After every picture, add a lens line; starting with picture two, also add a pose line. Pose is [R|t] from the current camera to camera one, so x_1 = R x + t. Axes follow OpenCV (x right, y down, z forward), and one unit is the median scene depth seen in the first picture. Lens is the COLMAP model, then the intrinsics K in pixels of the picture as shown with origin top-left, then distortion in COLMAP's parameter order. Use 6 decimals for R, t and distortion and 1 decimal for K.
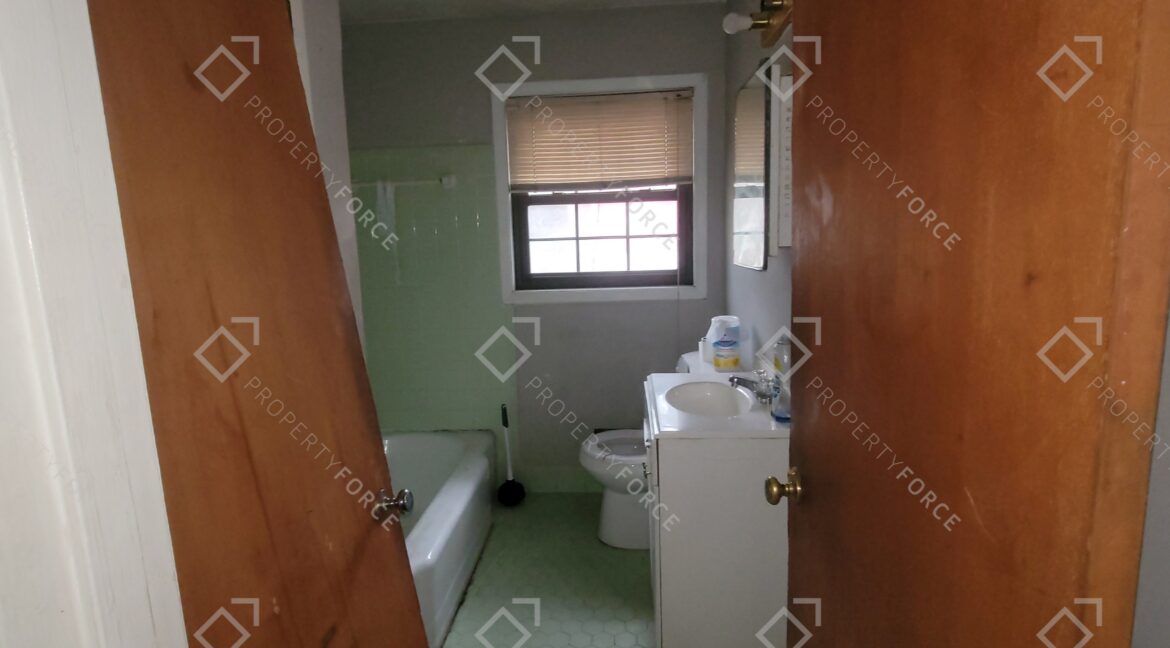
lens RADIAL K [[570.0, 0, 579.8], [0, 570.0, 314.7], [0, 0, 1]] dist [-0.004983, 0.002721]
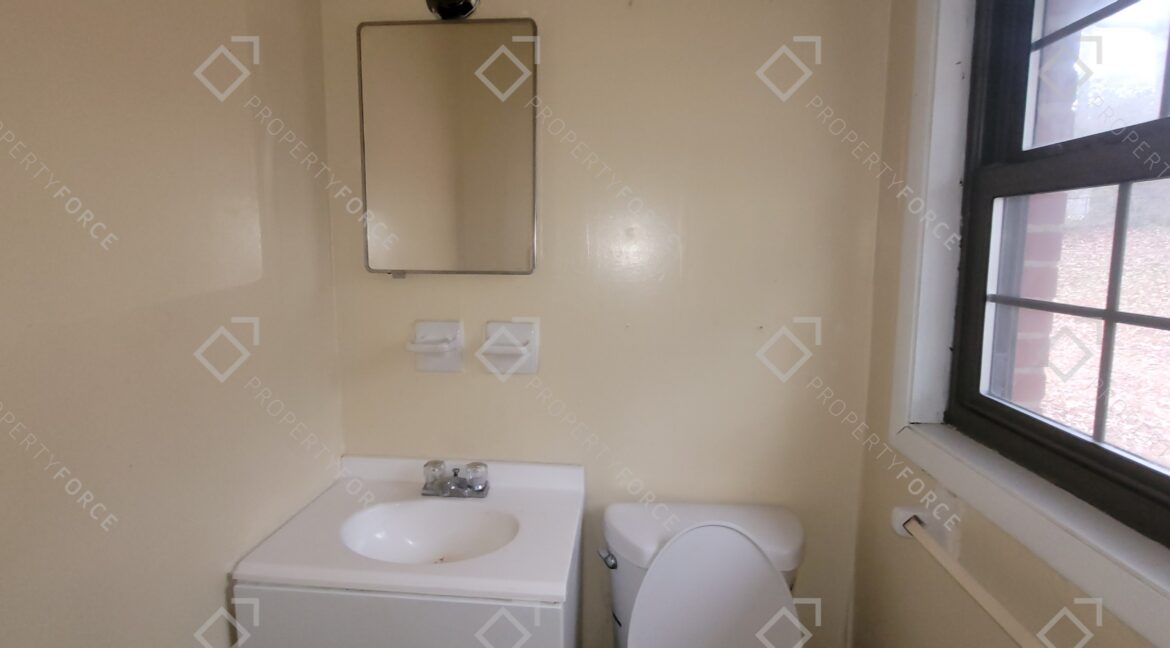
lens RADIAL K [[570.0, 0, 579.8], [0, 570.0, 314.7], [0, 0, 1]] dist [-0.004983, 0.002721]
pose [[1.000000, -0.000014, 0.000253, 0.986105], [0.000014, 1.000000, -0.000194, 0.000240], [-0.000253, 0.000194, 1.000000, 0.001429]]
